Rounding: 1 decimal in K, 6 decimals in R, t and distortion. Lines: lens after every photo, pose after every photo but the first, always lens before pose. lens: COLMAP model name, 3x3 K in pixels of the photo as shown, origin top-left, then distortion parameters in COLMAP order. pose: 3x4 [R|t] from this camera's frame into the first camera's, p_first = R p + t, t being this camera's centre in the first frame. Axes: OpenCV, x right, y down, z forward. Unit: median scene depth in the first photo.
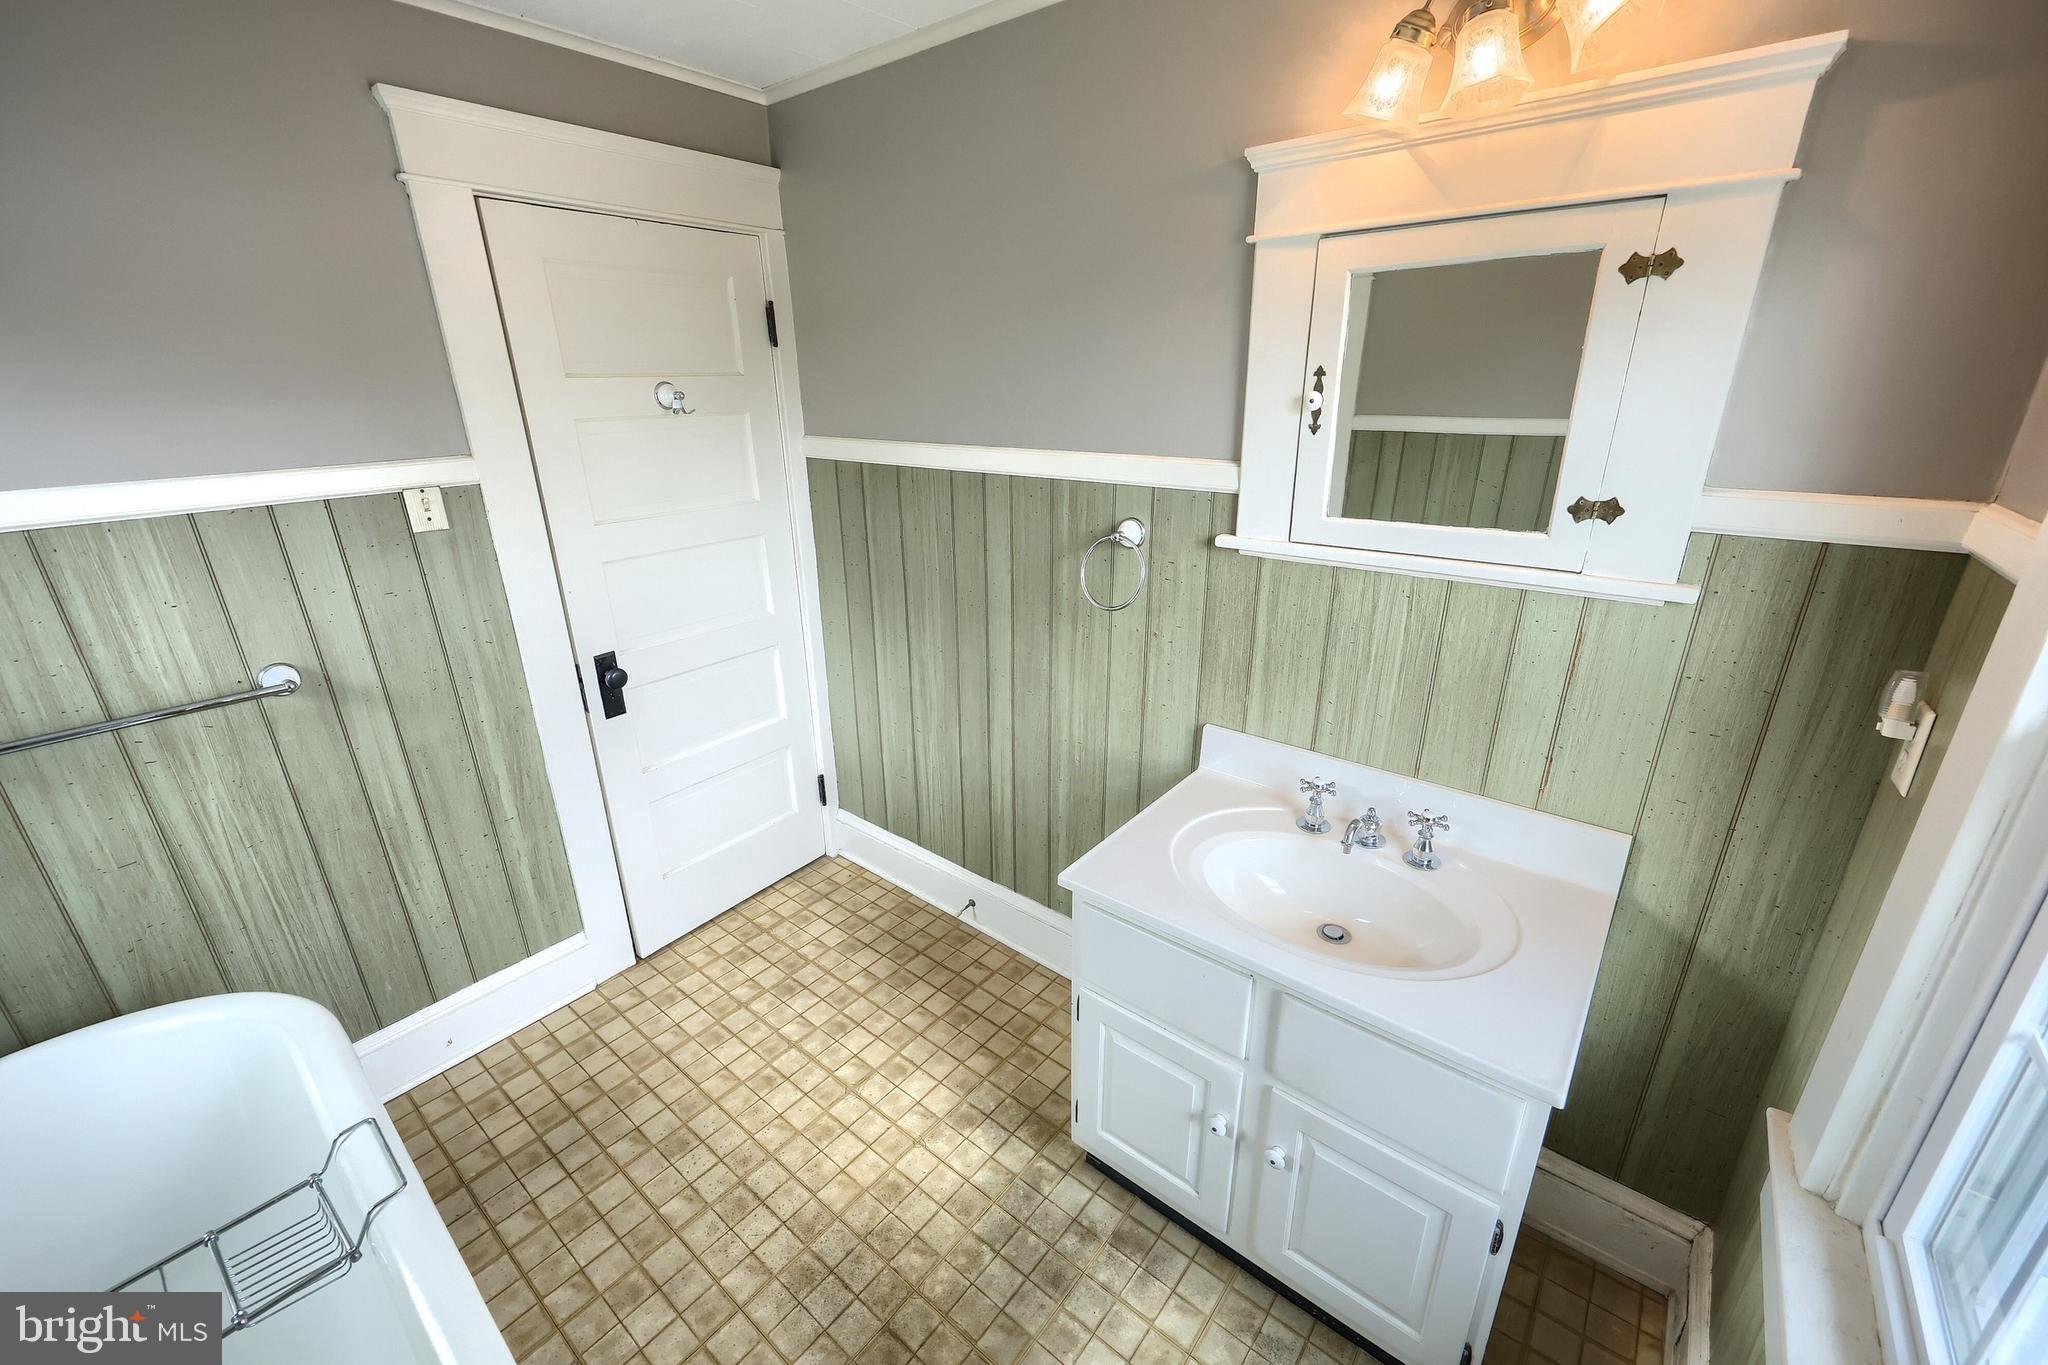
lens RADIAL K [[830.5, 0, 1033.6], [0, 830.5, 688.6], [0, 0, 1]] dist [-0.000329, -0.000130]
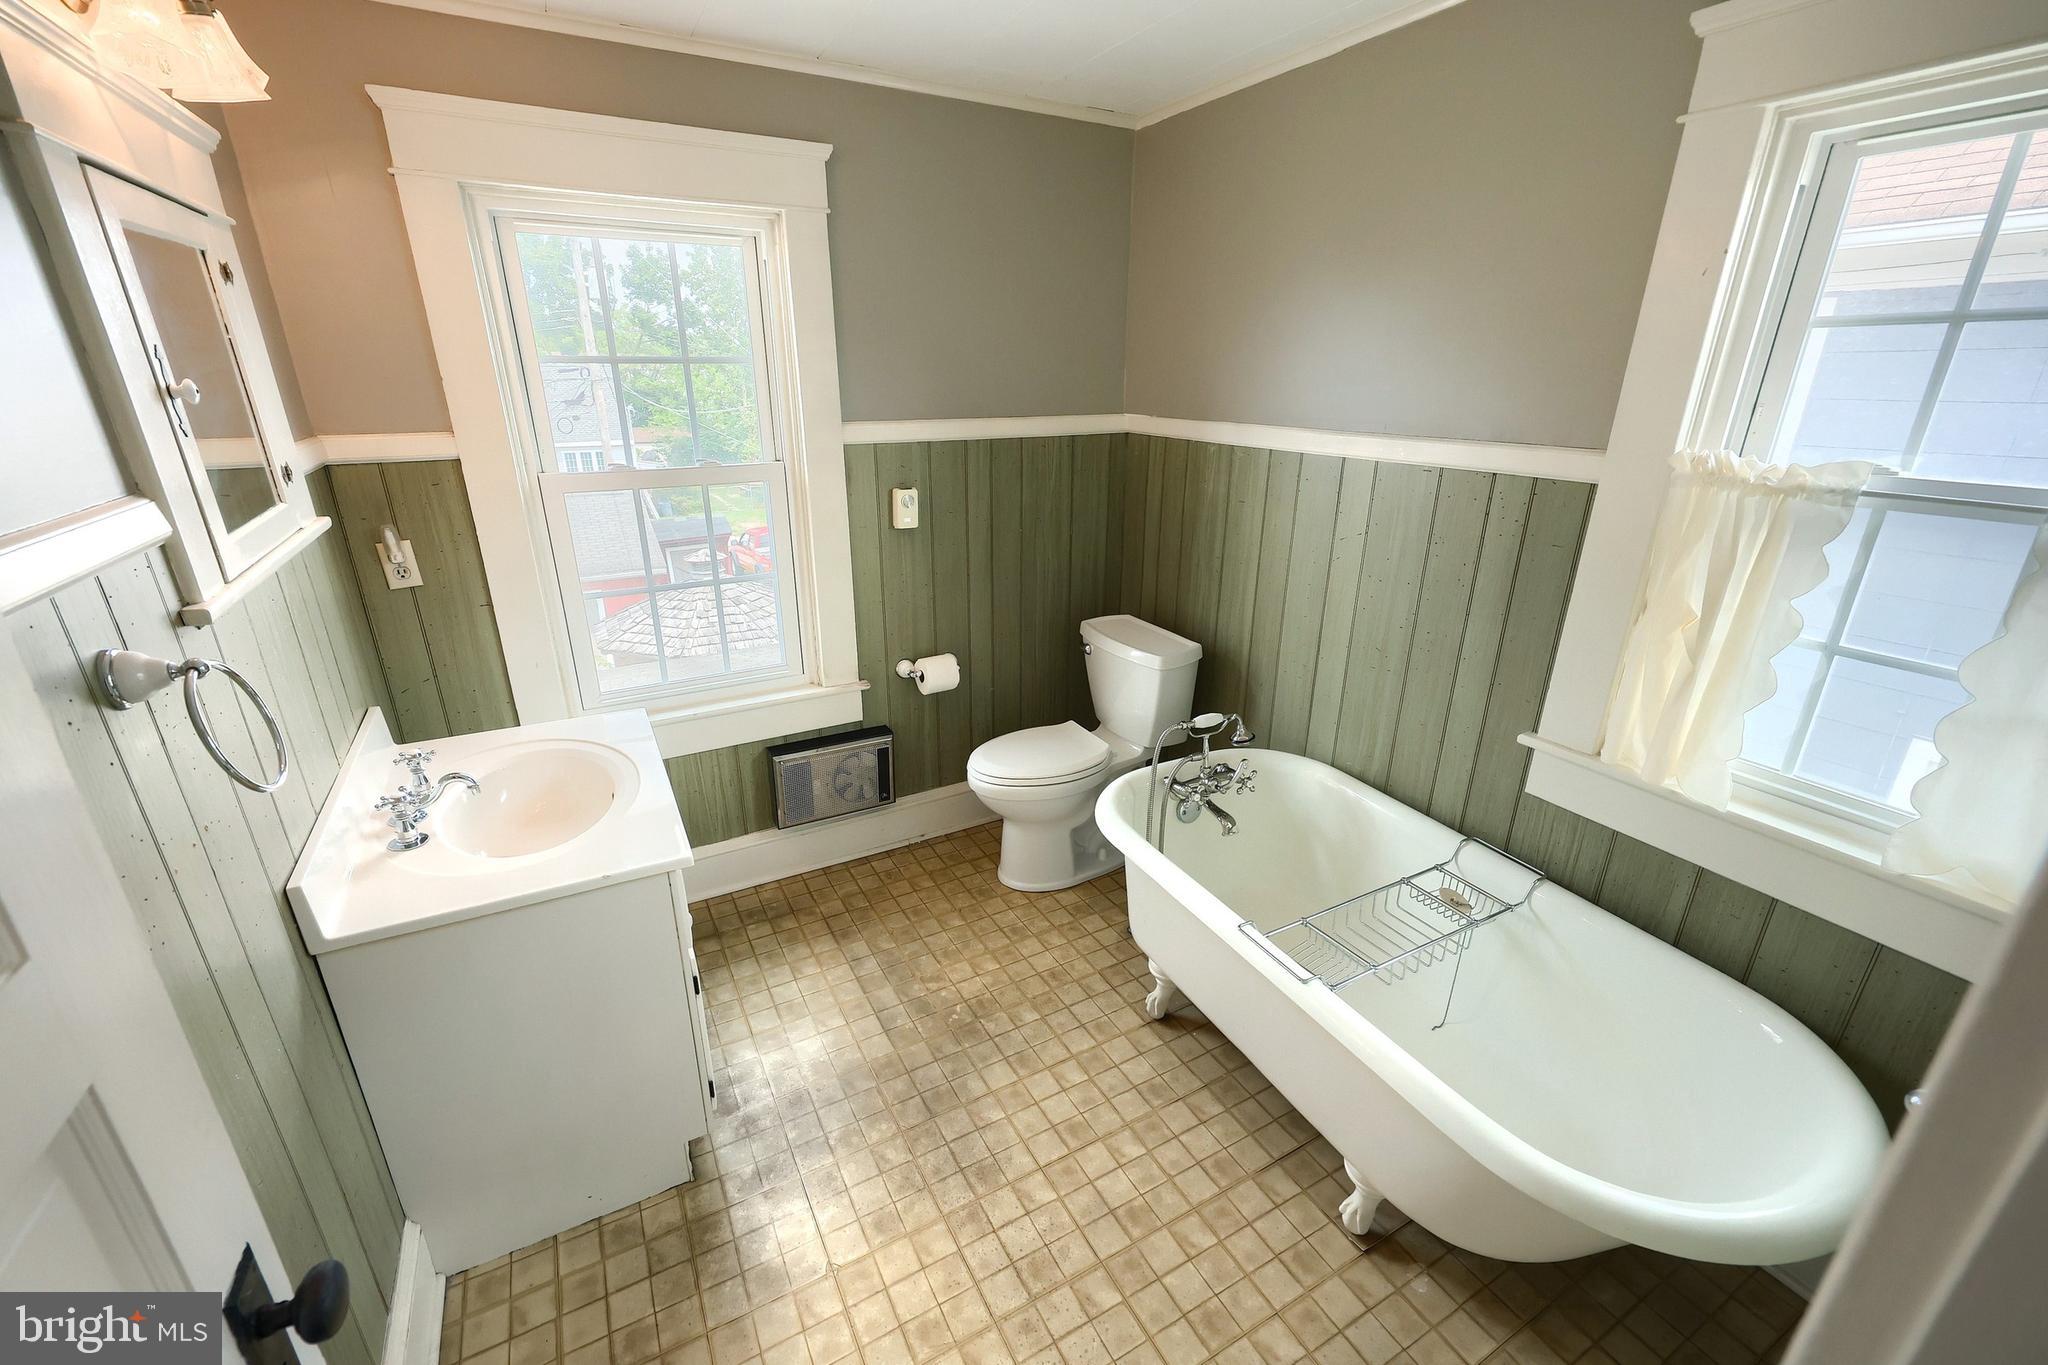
lens RADIAL K [[830.5, 0, 1028.1], [0, 830.5, 681.9], [0, 0, 1]] dist [-0.000329, -0.000130]
pose [[-0.929558, -0.121268, 0.348162, -0.599031], [0.138983, 0.759419, 0.635584, -0.452837], [-0.341477, 0.639200, -0.689069, 1.250247]]
